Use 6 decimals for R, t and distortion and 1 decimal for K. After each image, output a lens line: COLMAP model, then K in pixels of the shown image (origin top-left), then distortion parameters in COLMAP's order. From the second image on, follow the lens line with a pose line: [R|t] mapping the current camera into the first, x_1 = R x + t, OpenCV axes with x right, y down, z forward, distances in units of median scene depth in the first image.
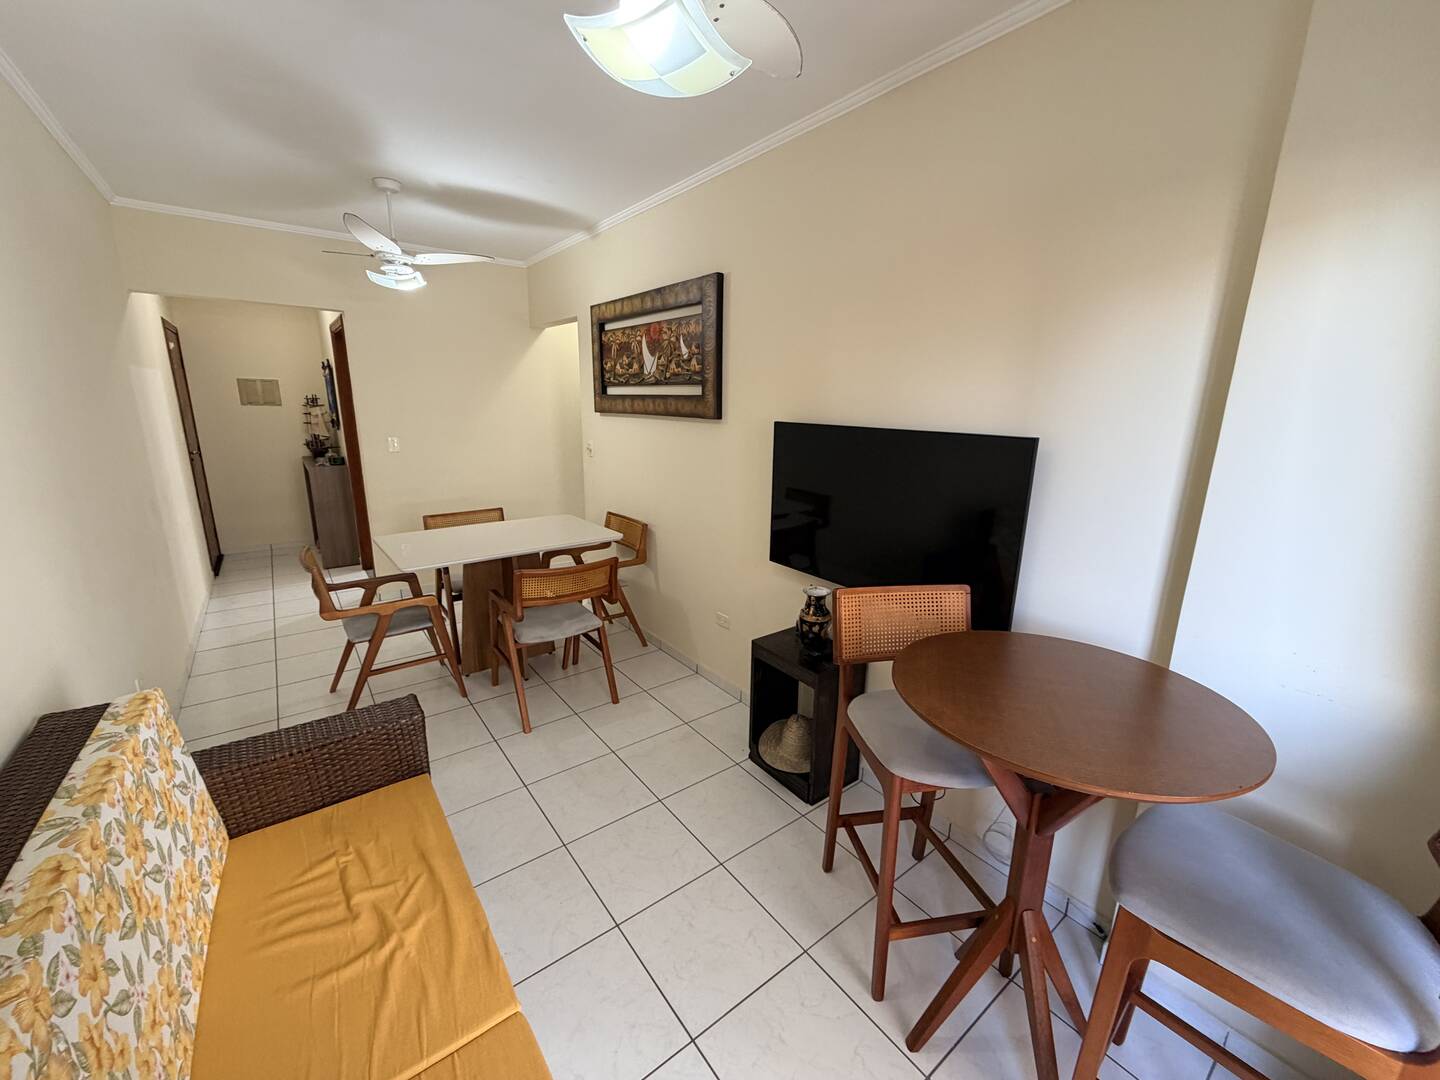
lens RADIAL K [[572.8, 0, 715.7], [0, 572.8, 540.5], [0, 0, 1]] dist [0.000335, -0.000318]
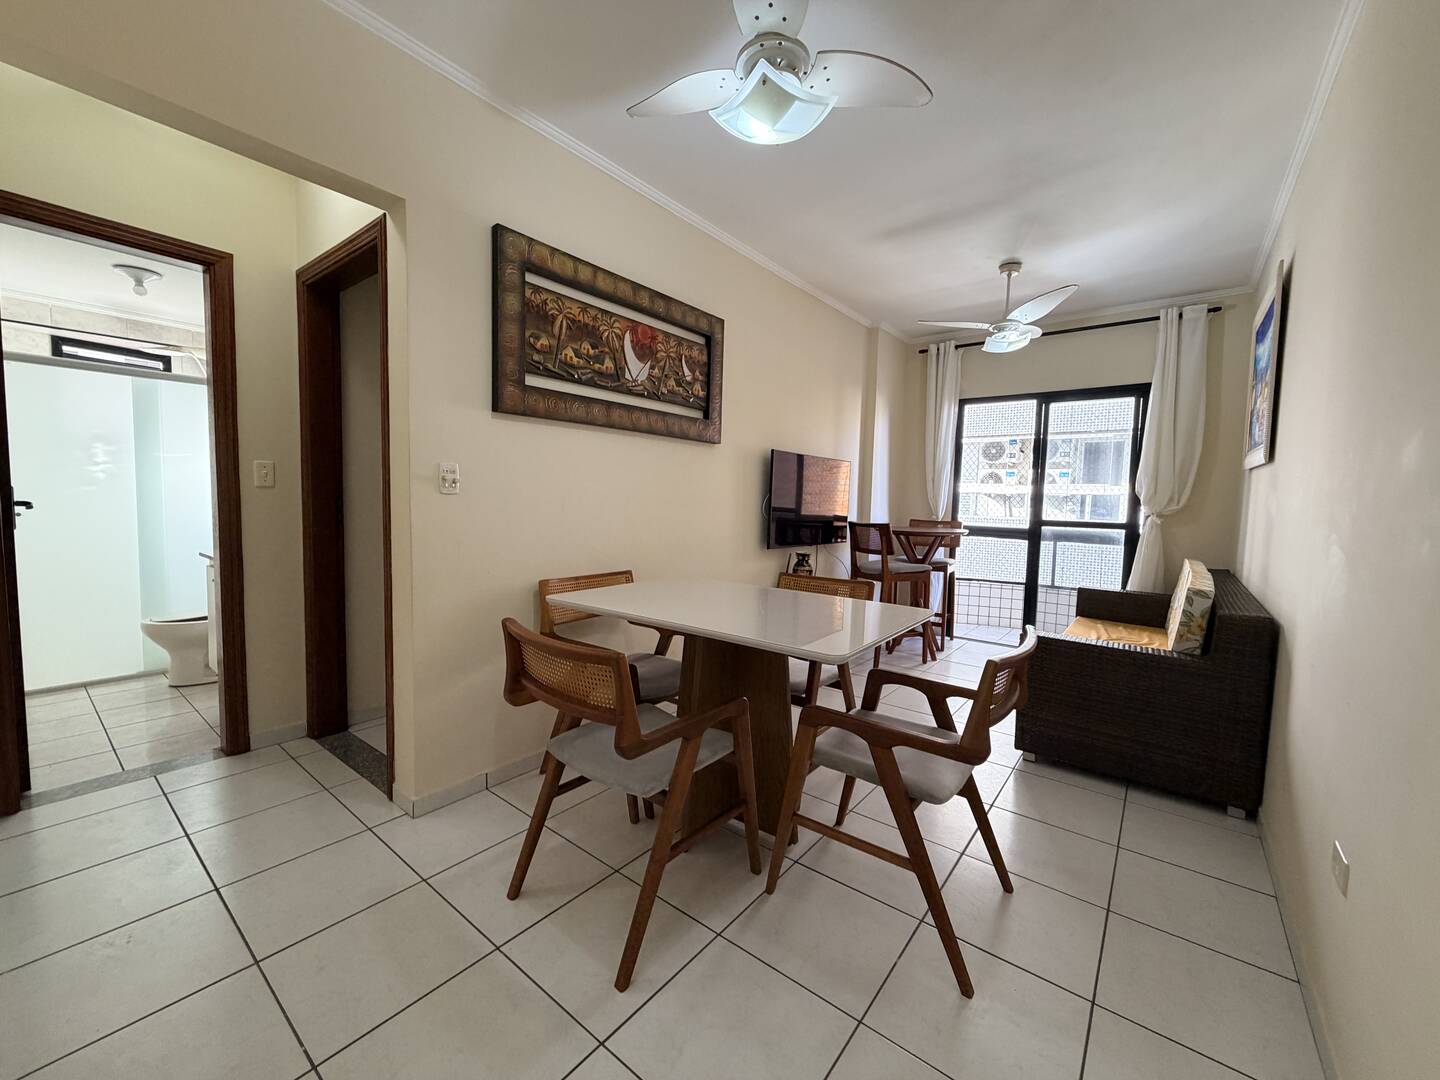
lens RADIAL K [[572.8, 0, 715.7], [0, 572.8, 540.5], [0, 0, 1]] dist [0.000335, -0.000318]
pose [[-0.247872, -0.090559, 0.964551, -1.033561], [0.203153, 0.968627, 0.143148, -0.179699], [-0.947253, 0.231434, -0.221698, 1.224761]]
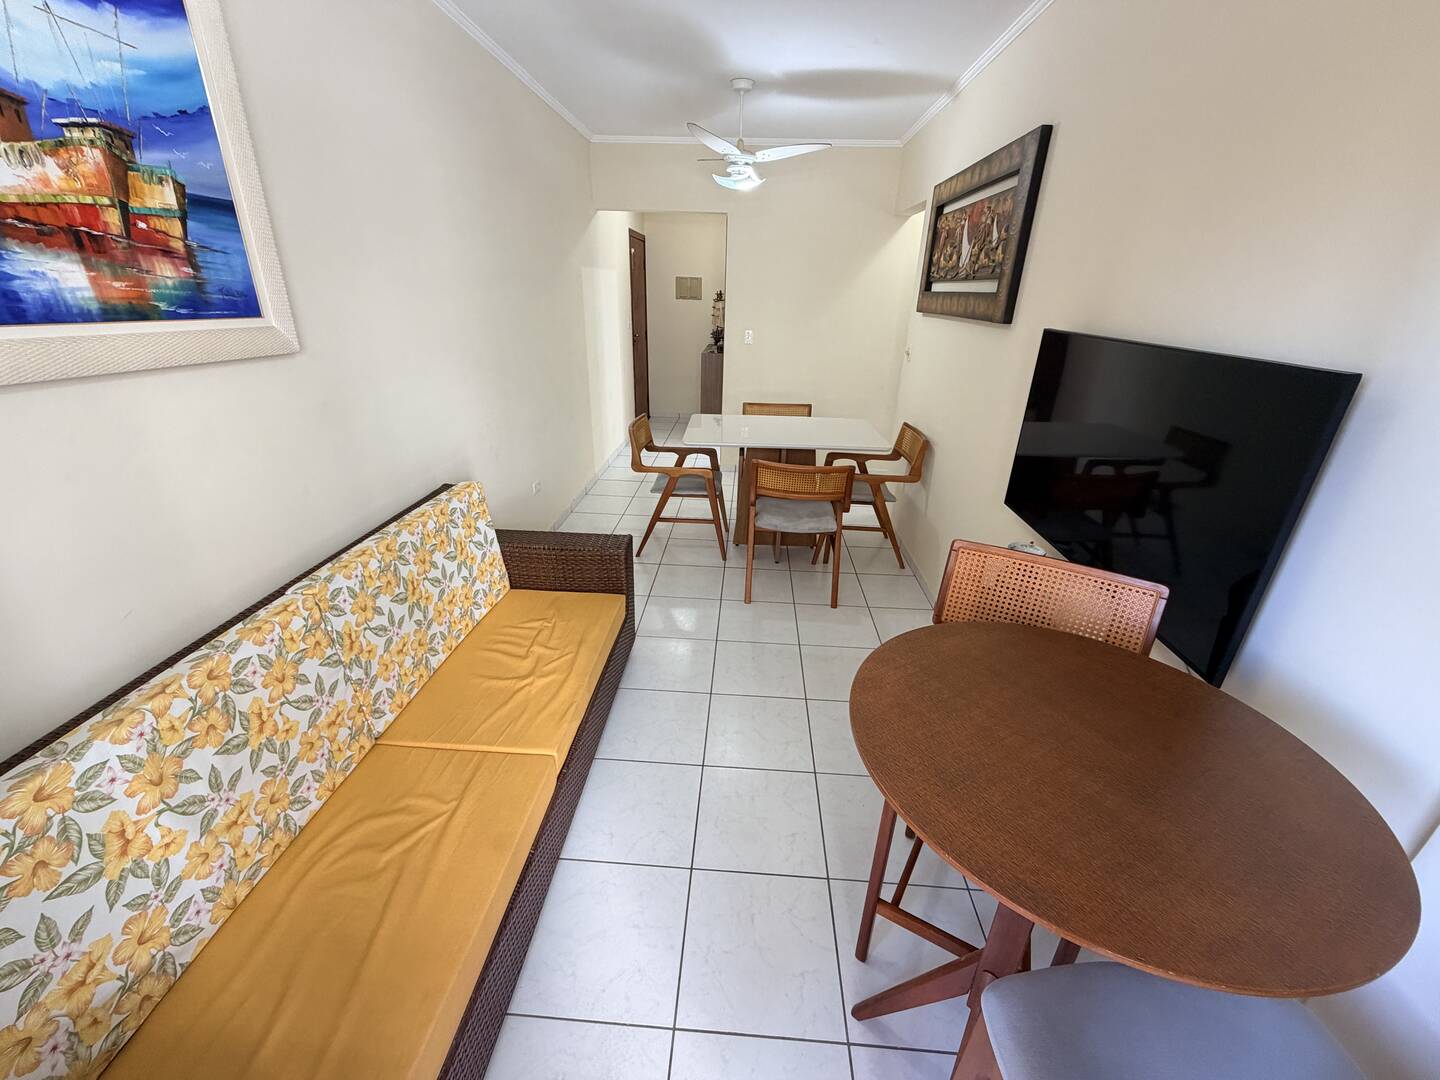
lens RADIAL K [[572.8, 0, 715.7], [0, 572.8, 540.5], [0, 0, 1]] dist [0.000335, -0.000318]
pose [[0.756932, 0.264921, -0.597386, 0.247856], [-0.166157, 0.962121, 0.216136, -0.019652], [0.632017, -0.064340, 0.772279, 0.077144]]
